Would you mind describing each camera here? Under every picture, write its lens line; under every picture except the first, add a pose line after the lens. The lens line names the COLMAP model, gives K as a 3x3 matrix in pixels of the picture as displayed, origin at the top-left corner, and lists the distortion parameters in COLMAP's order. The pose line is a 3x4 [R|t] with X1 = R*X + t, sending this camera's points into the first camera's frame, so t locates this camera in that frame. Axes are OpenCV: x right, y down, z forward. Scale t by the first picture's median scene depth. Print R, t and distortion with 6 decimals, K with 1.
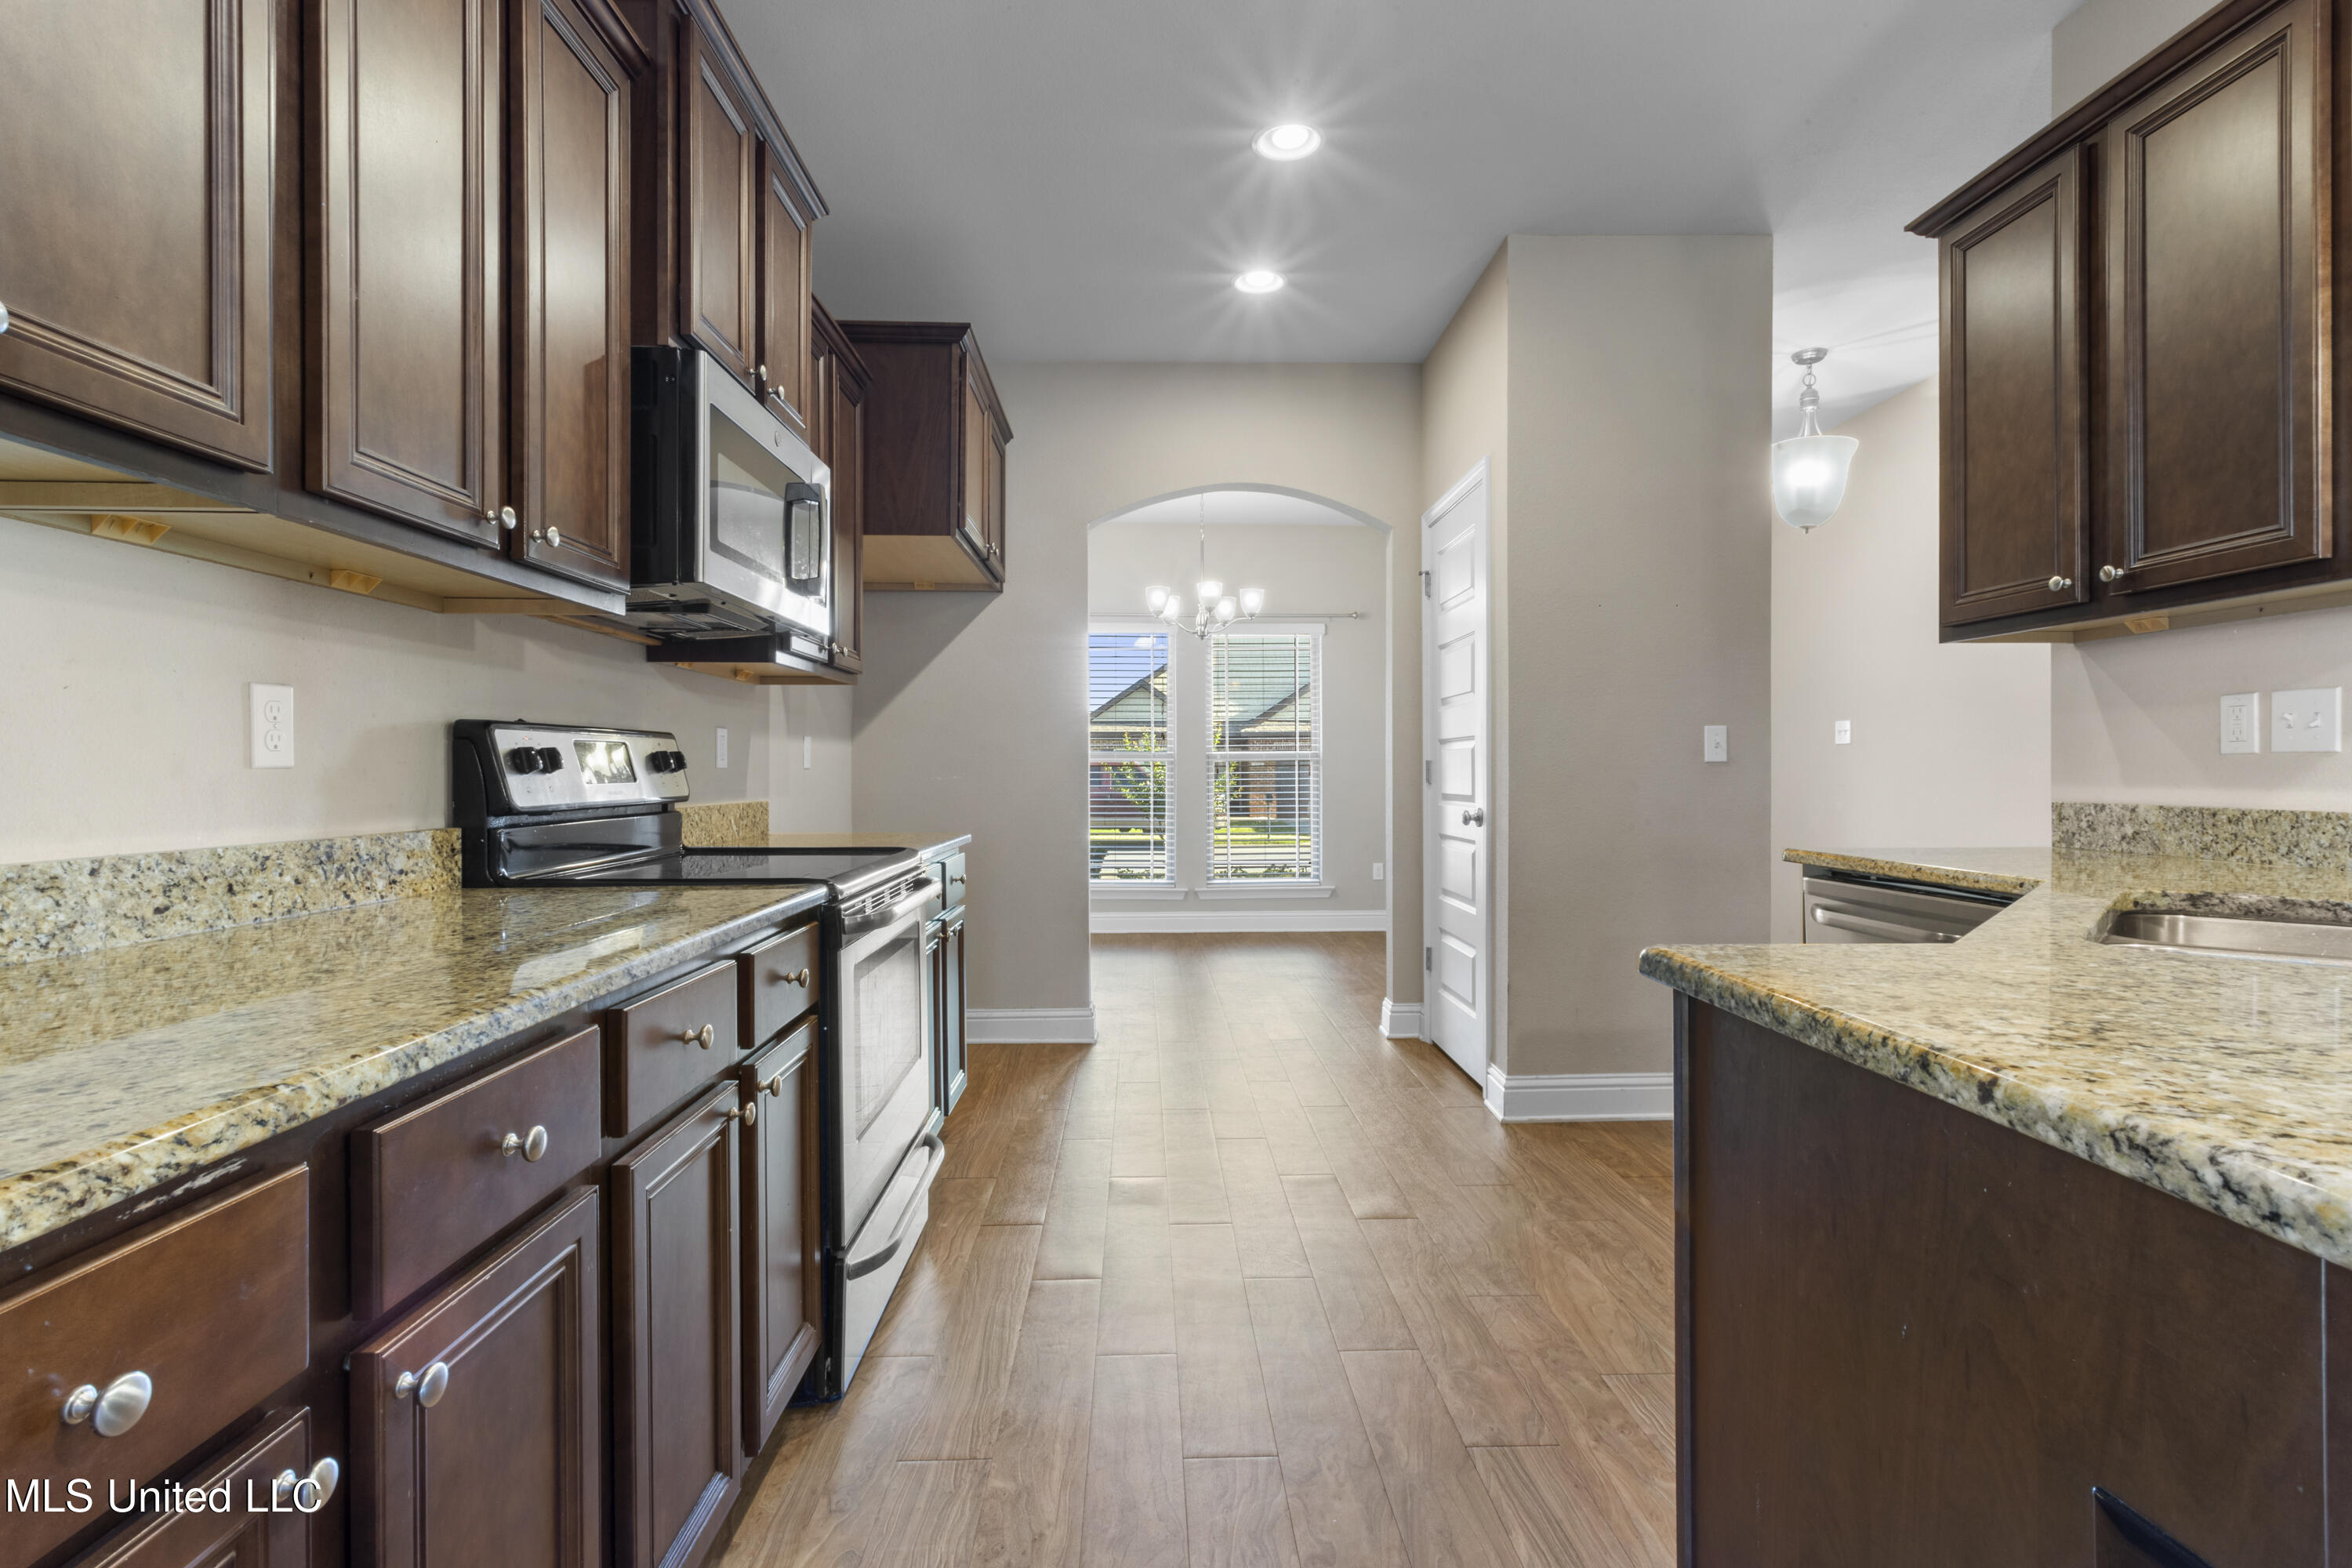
lens RADIAL K [[1118.4, 0, 1186.9], [0, 1118.4, 772.9], [0, 0, 1]] dist [-0.000371, 0.000964]
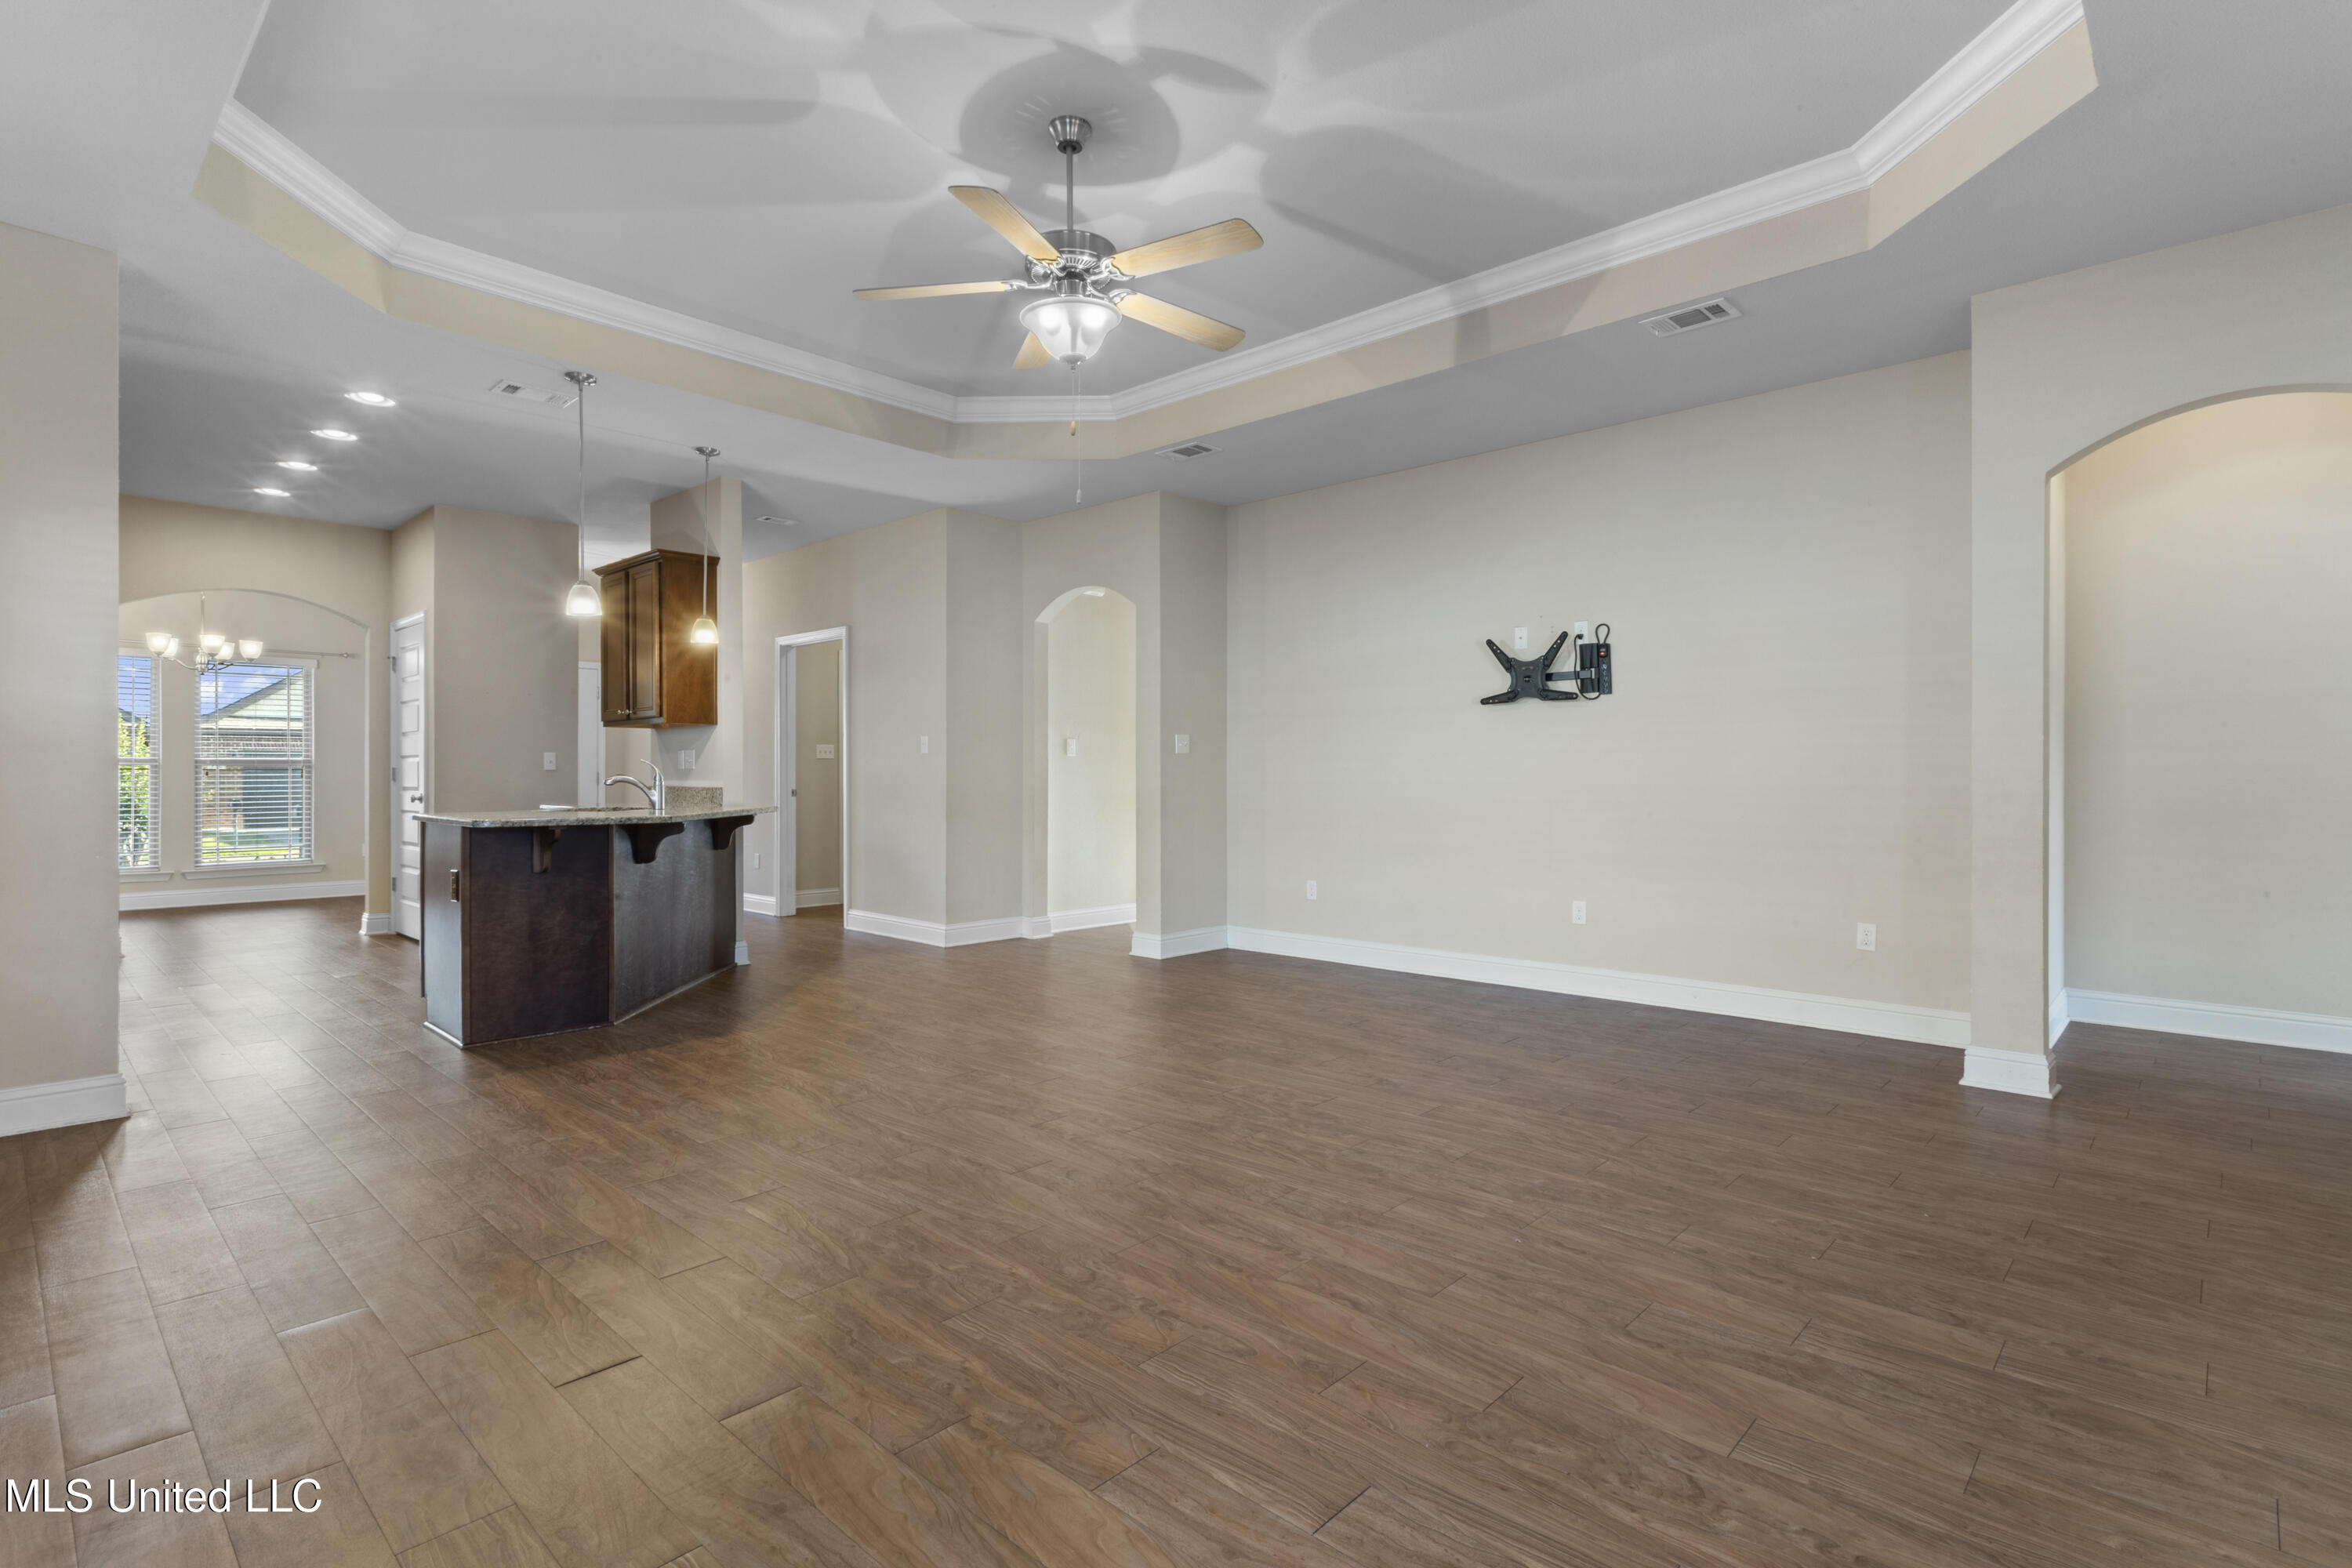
lens RADIAL K [[1118.4, 0, 1164.1], [0, 1118.4, 779.0], [0, 0, 1]] dist [-0.000371, 0.000964]
pose [[0.715752, -0.000714, 0.698355, -0.224373], [-0.000390, 0.999999, 0.001422, 0.005409], [-0.698355, -0.001290, 0.715751, -1.737328]]
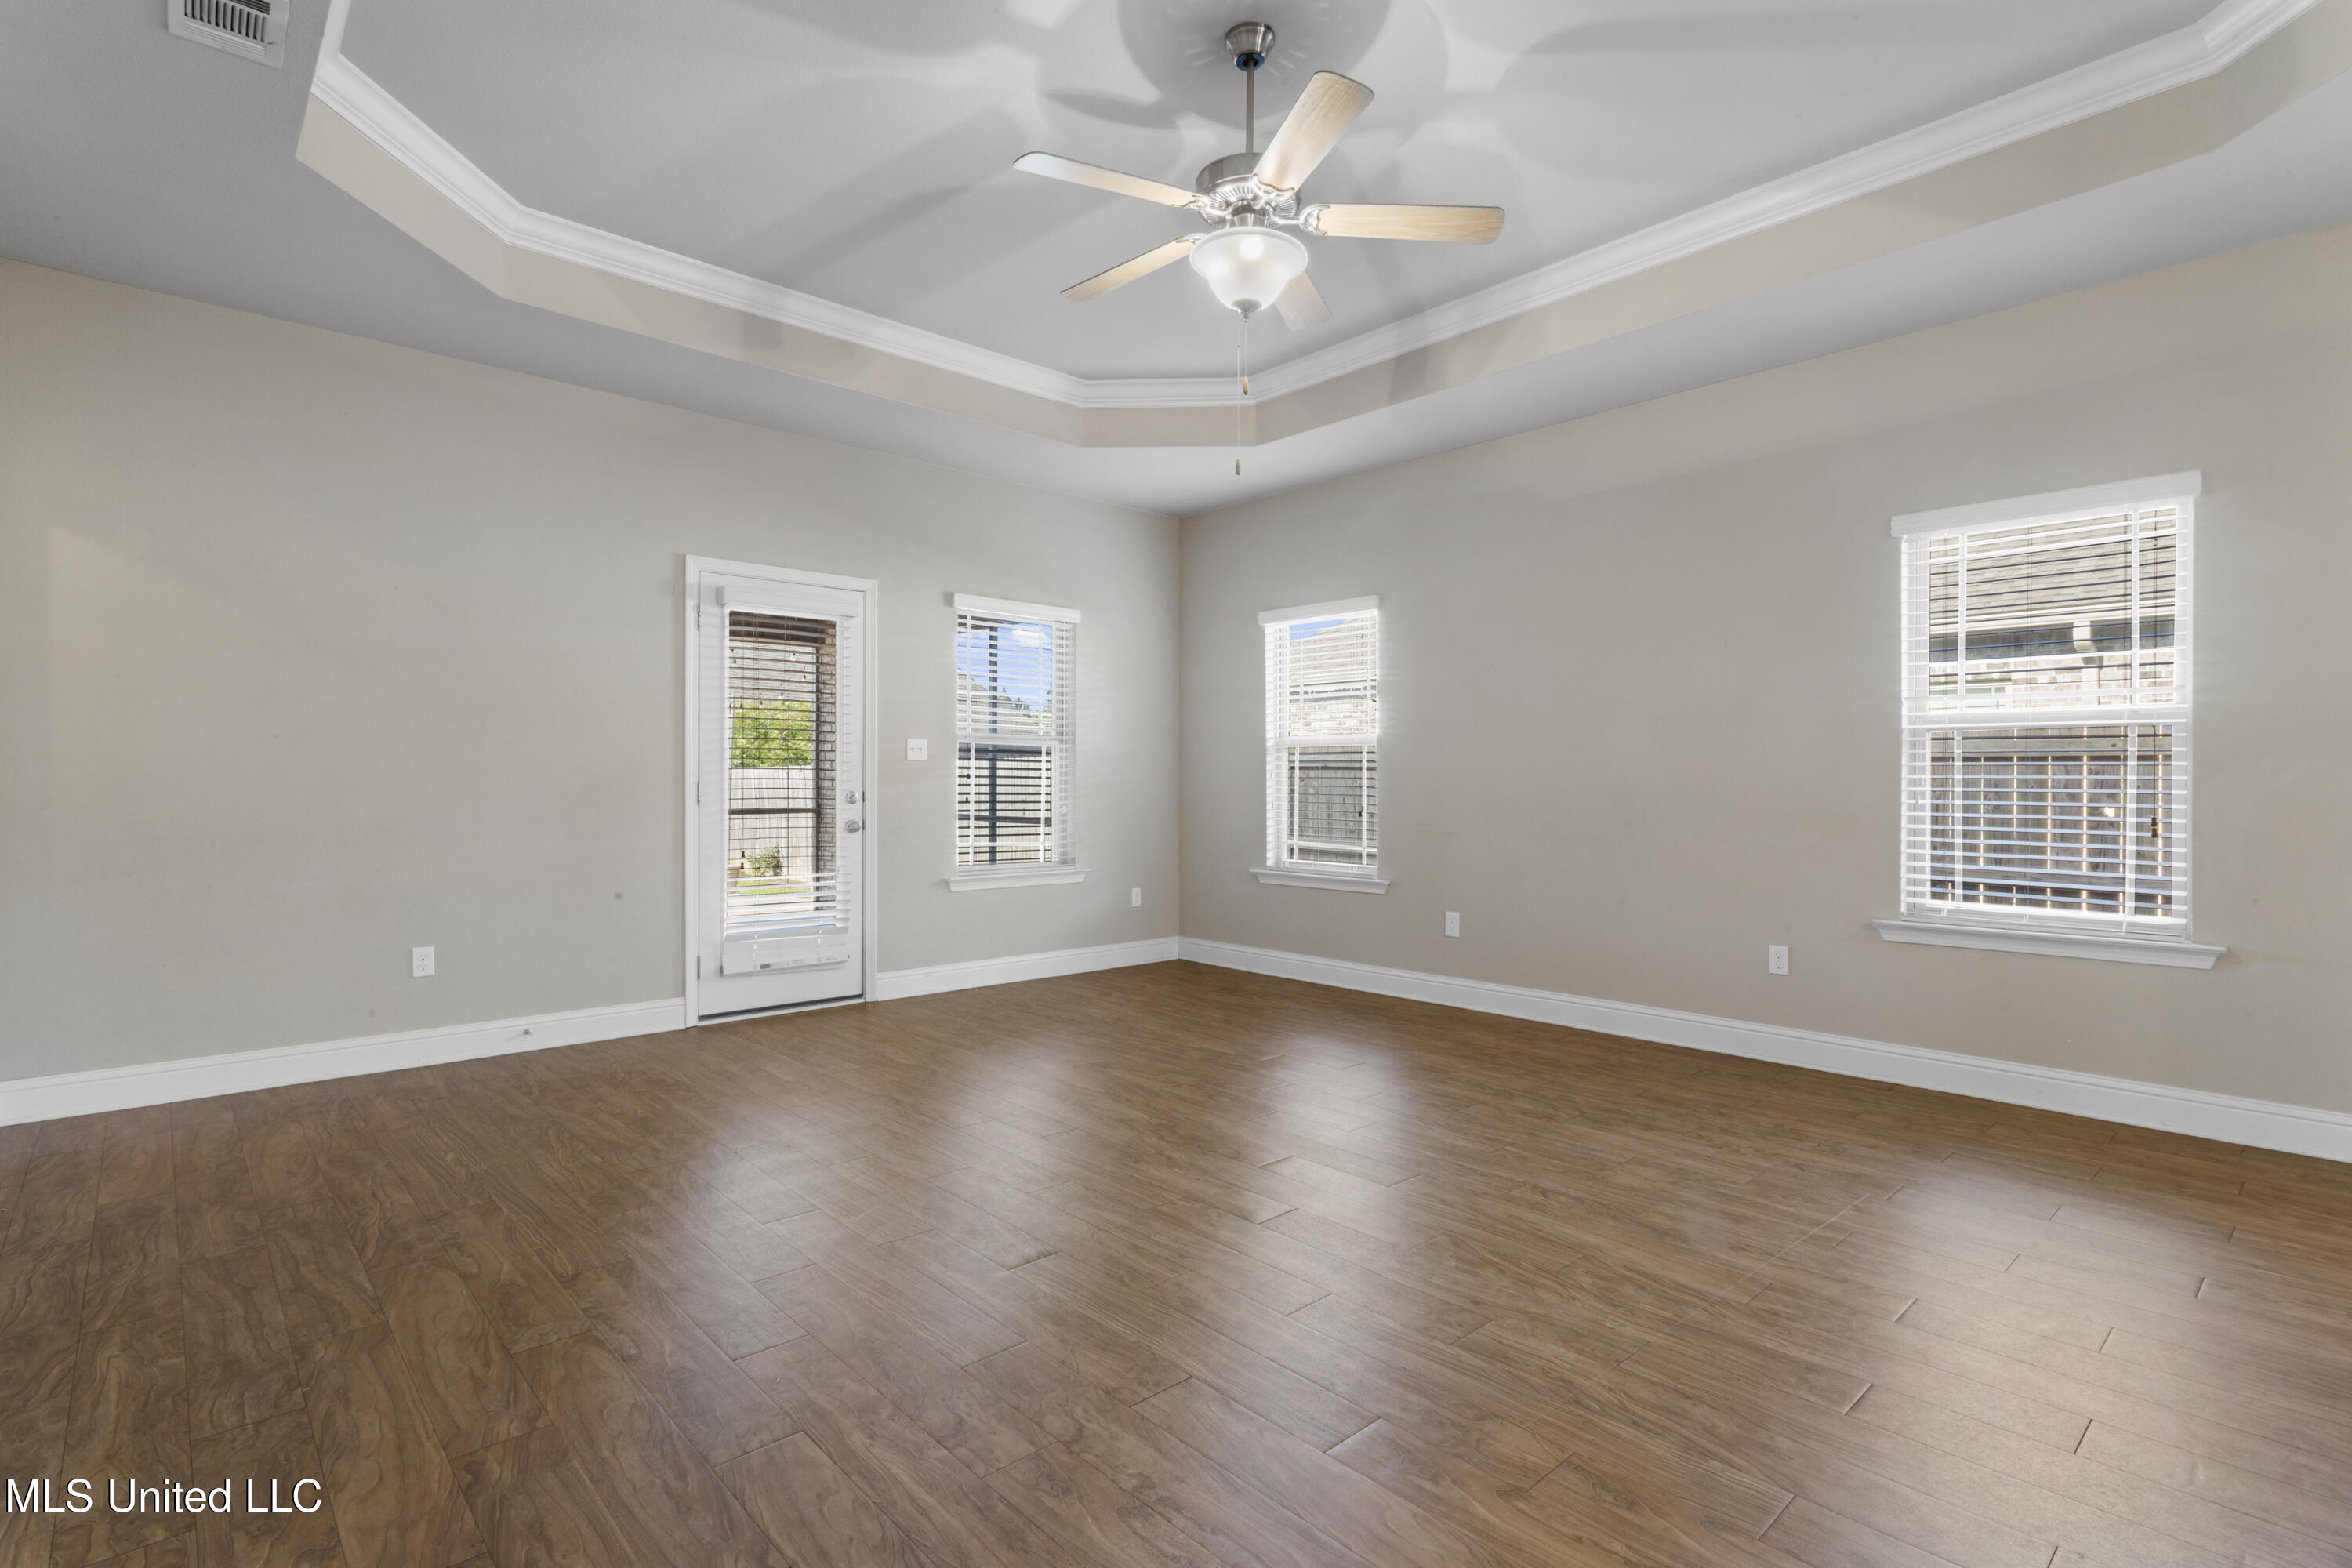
lens RADIAL K [[1118.4, 0, 1162.7], [0, 1118.4, 787.5], [0, 0, 1]] dist [-0.000371, 0.000964]
pose [[-0.765878, 0.004347, -0.642971, 1.356162], [-0.000392, 0.999974, 0.007228, -0.005084], [0.642986, 0.005788, -0.765856, 0.032076]]
